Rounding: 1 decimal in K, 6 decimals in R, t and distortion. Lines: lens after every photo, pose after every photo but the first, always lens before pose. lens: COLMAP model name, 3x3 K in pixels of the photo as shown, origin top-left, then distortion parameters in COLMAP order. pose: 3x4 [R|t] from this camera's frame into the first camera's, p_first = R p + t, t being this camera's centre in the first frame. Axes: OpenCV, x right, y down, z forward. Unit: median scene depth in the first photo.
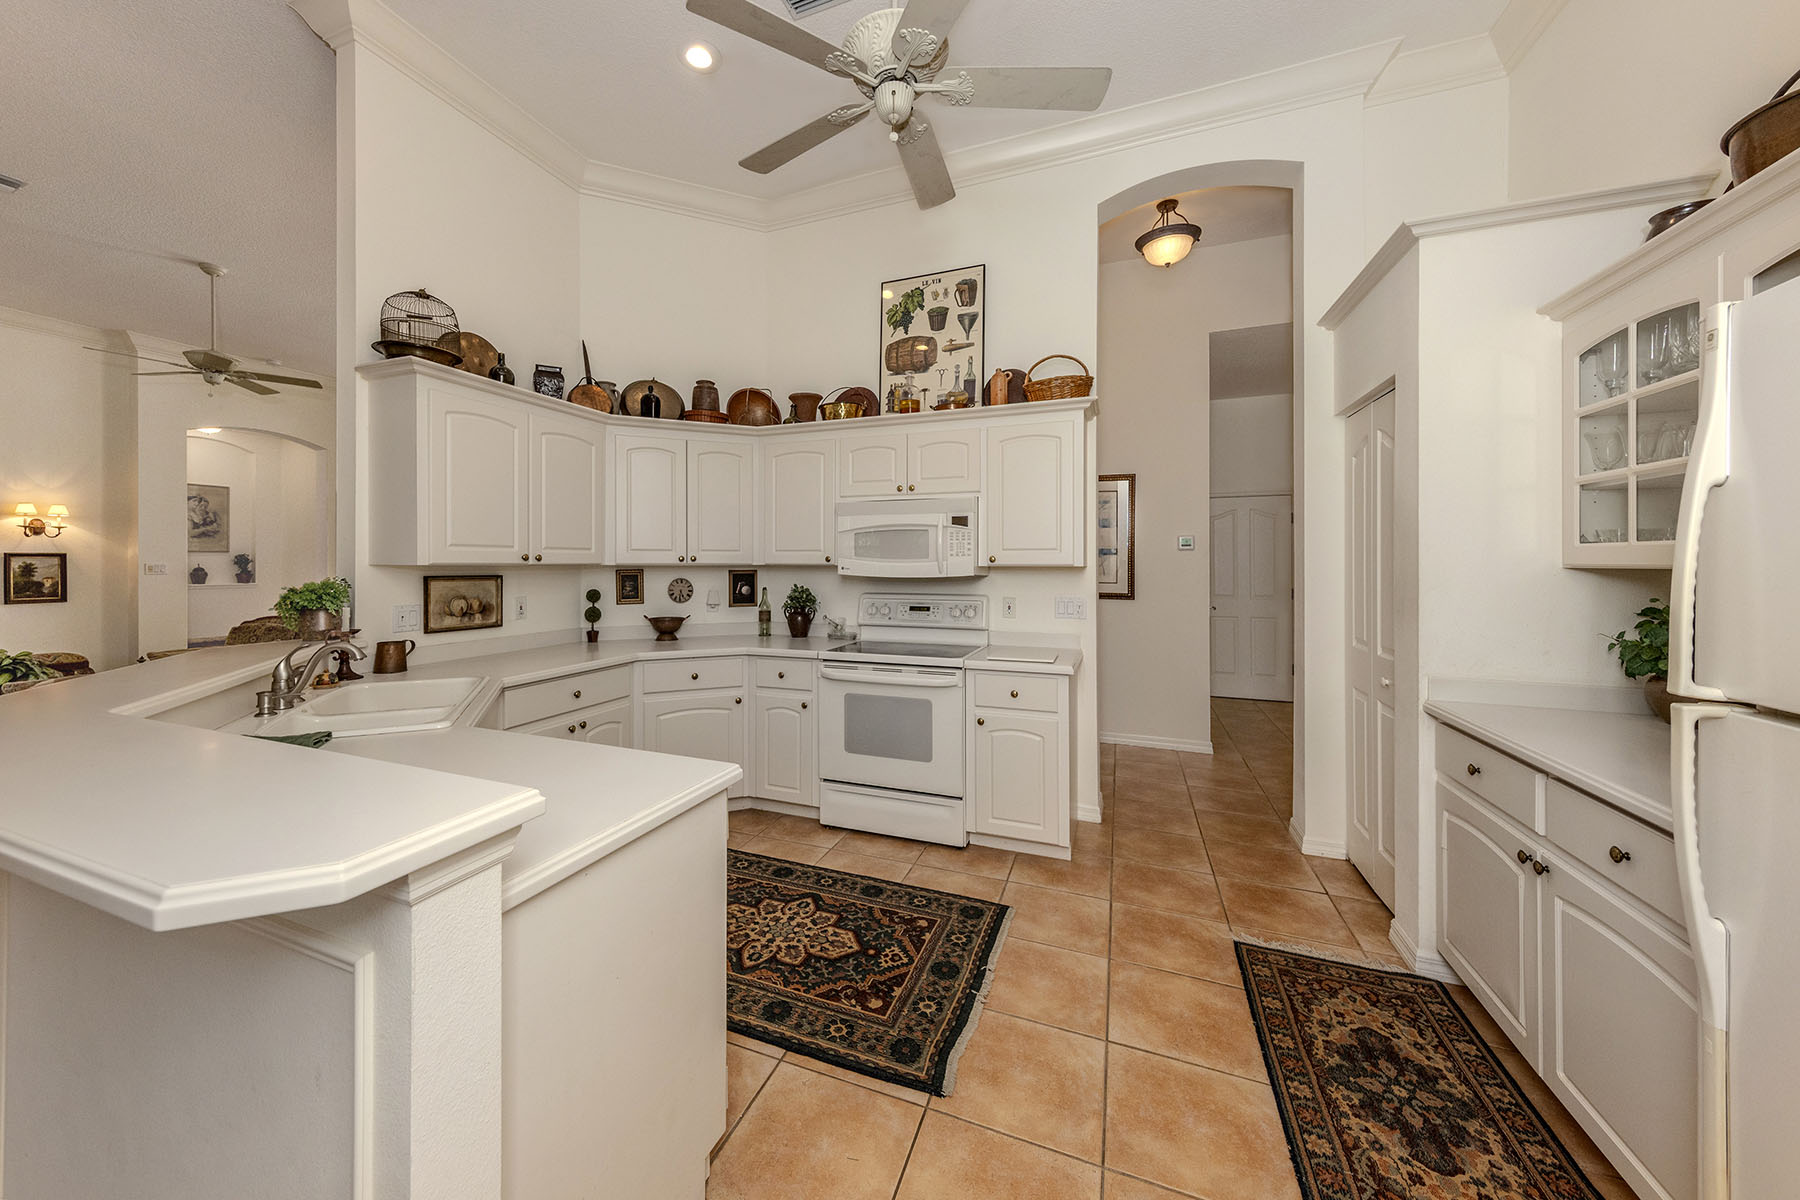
lens RADIAL K [[602.3, 0, 878.8], [0, 602.3, 568.8], [0, 0, 1]] dist [0.000848, 0.000051]
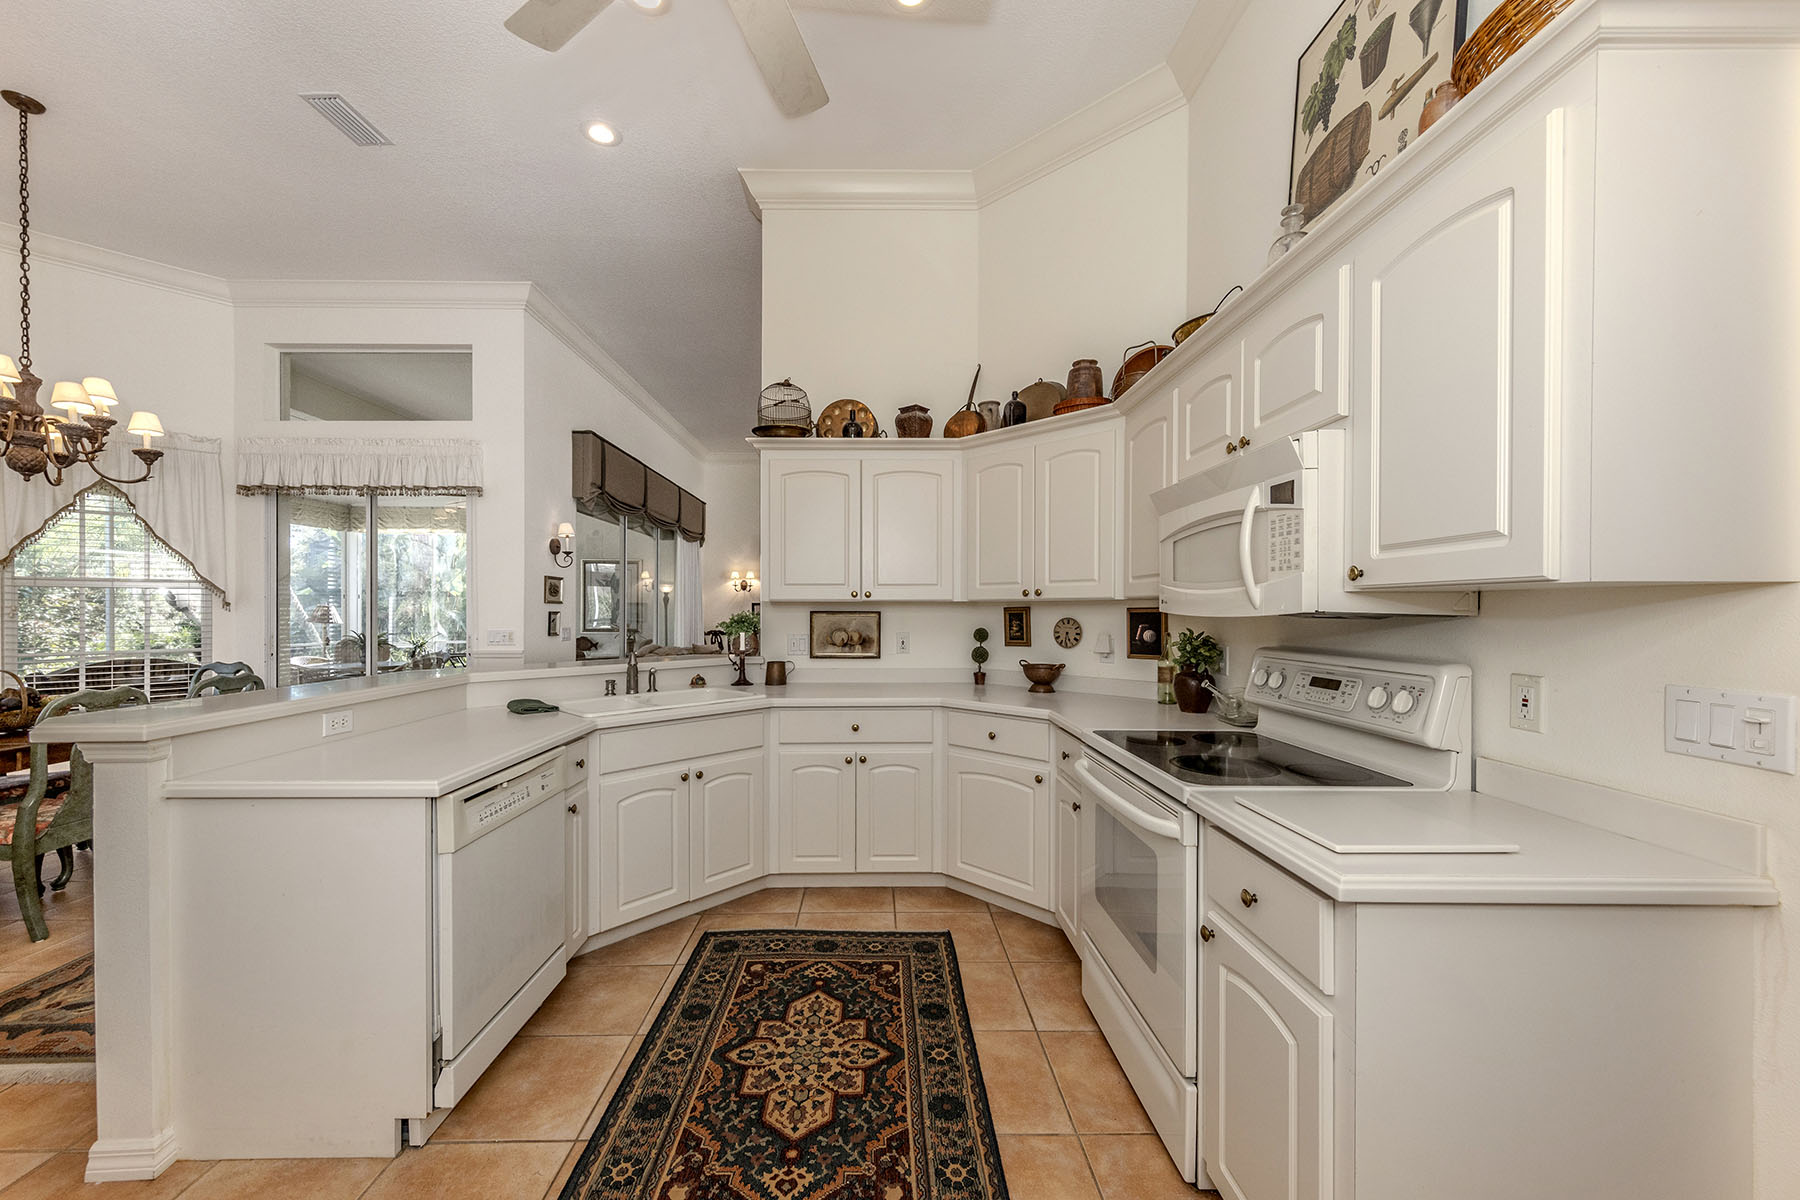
lens RADIAL K [[674.7, 0, 919.7], [0, 674.7, 615.3], [0, 0, 1]] dist [0.000067, 0.000179]
pose [[0.406847, 0.004341, -0.913486, 0.443962], [-0.004946, 0.999985, 0.002549, 0.012058], [0.913483, 0.003481, 0.406862, 0.487106]]
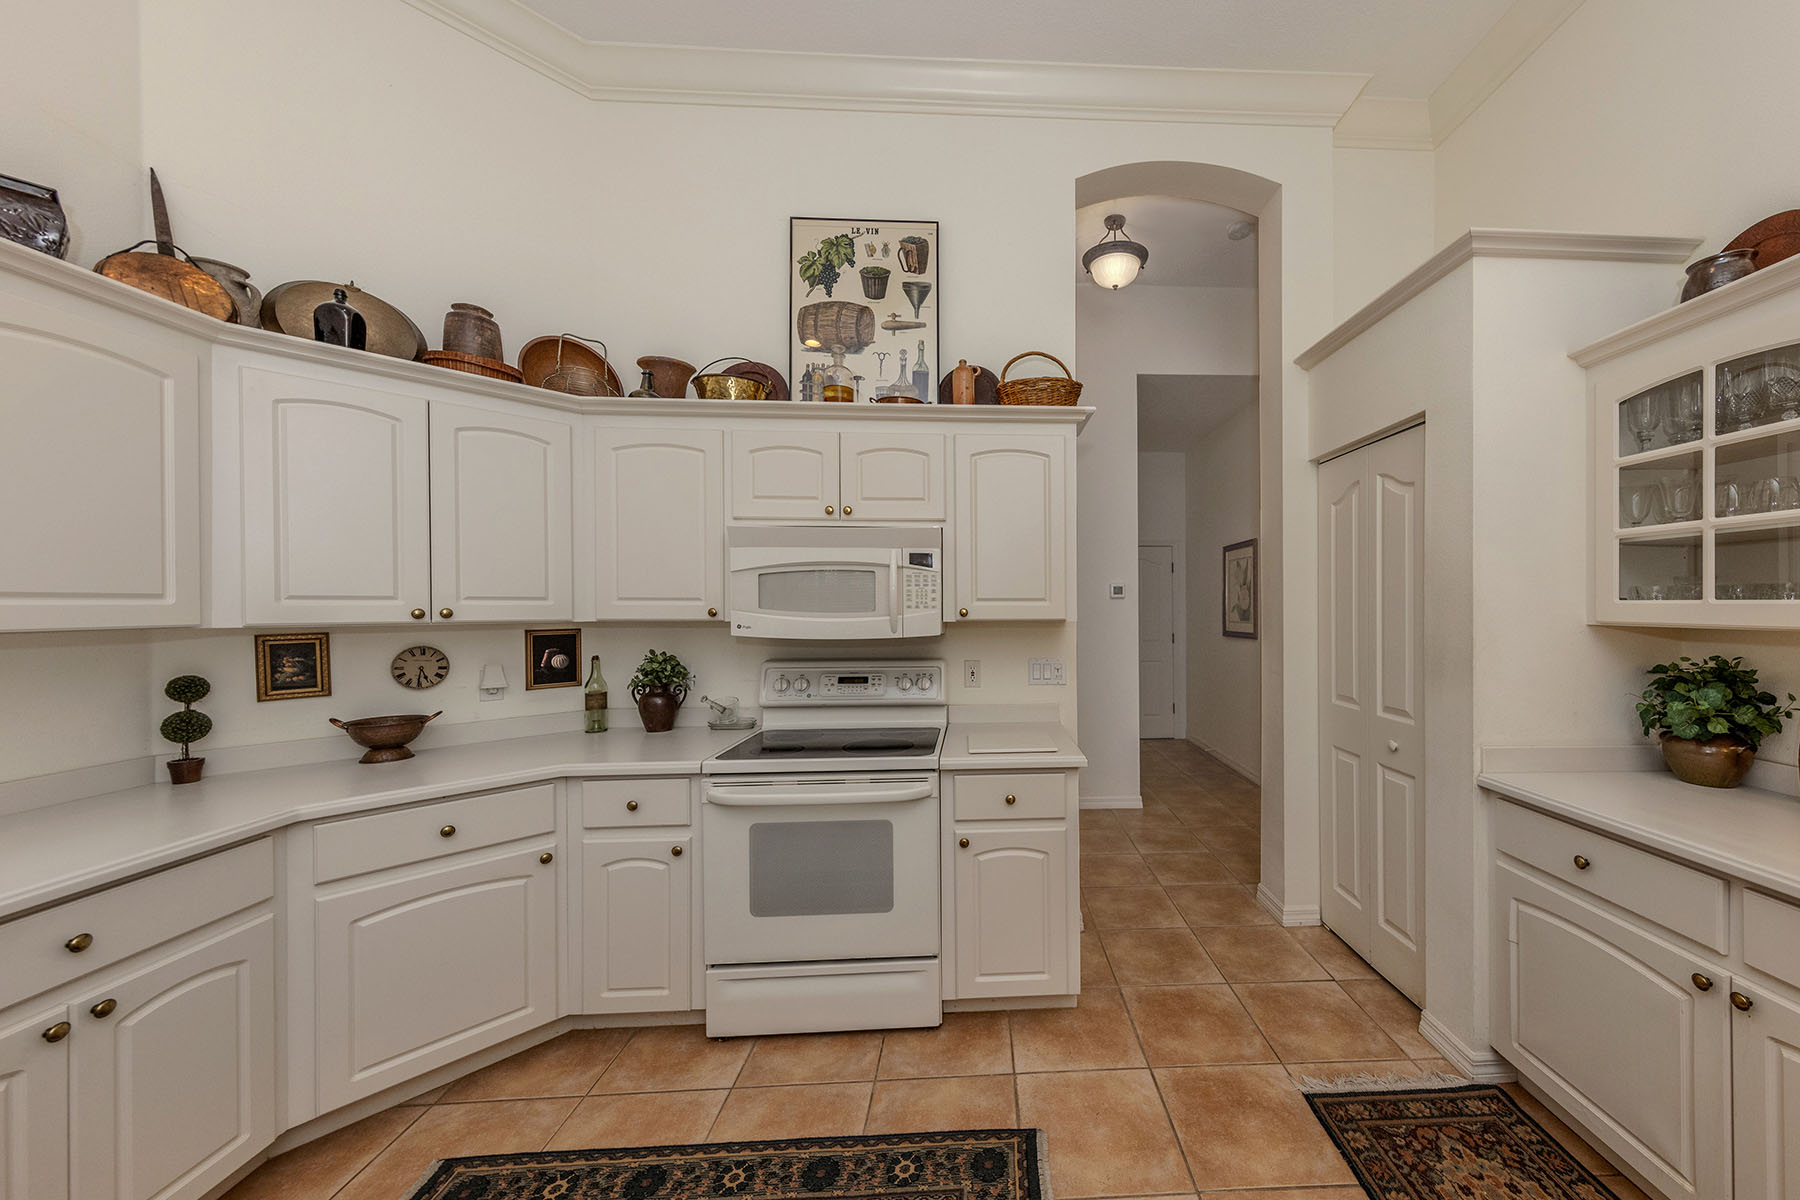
lens RADIAL K [[611.0, 0, 1003.9], [0, 611.0, 610.7], [0, 0, 1]] dist [0.005880, -0.000293]
pose [[0.914561, -0.005544, 0.404411, -0.062968], [0.005508, 0.999984, 0.001254, -0.016853], [-0.404412, 0.001081, 0.914576, 0.262177]]
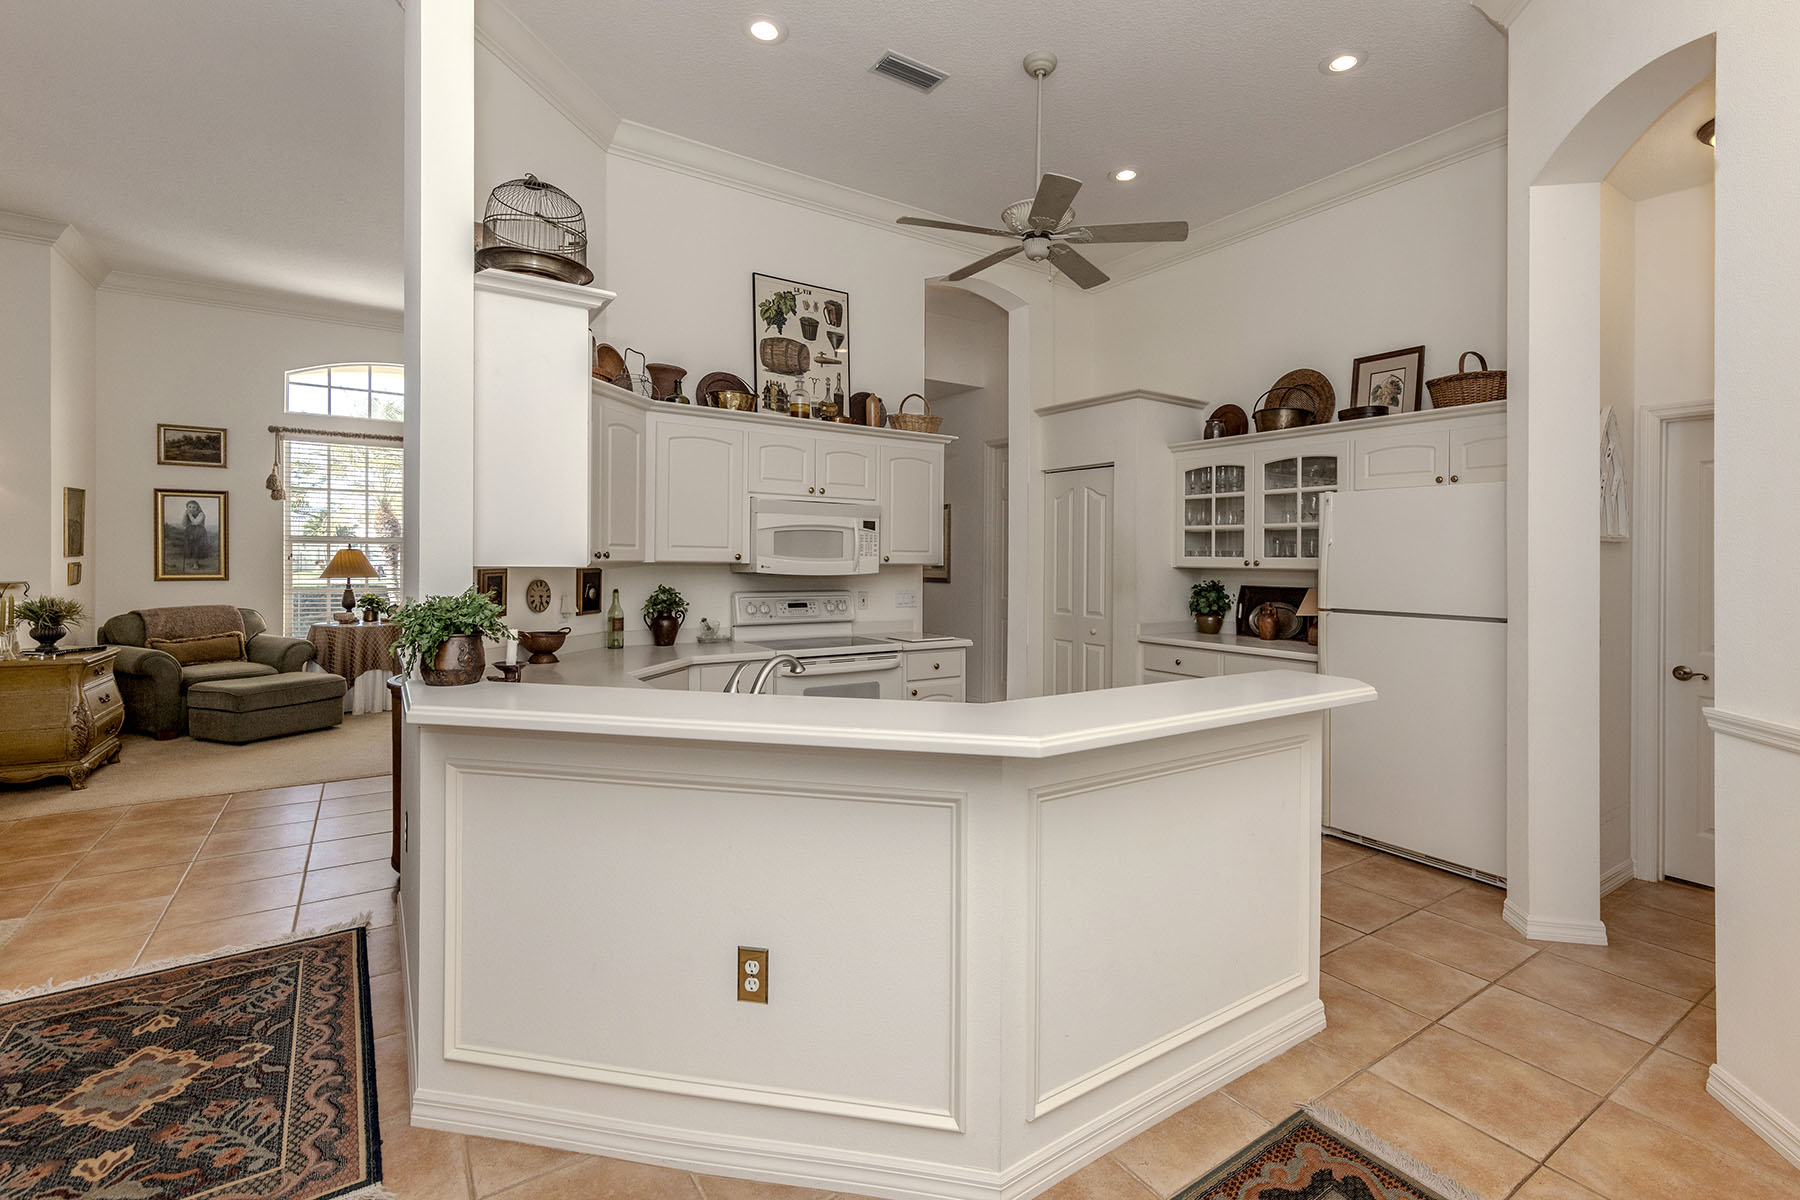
lens RADIAL K [[736.1, 0, 898.3], [0, 736.1, 558.8], [0, 0, 1]] dist [0.001071, 0.000612]
pose [[0.613303, 0.004349, 0.789836, -0.838455], [-0.005010, 0.999986, -0.001616, -0.012442], [-0.789832, -0.002966, 0.613316, 0.090159]]
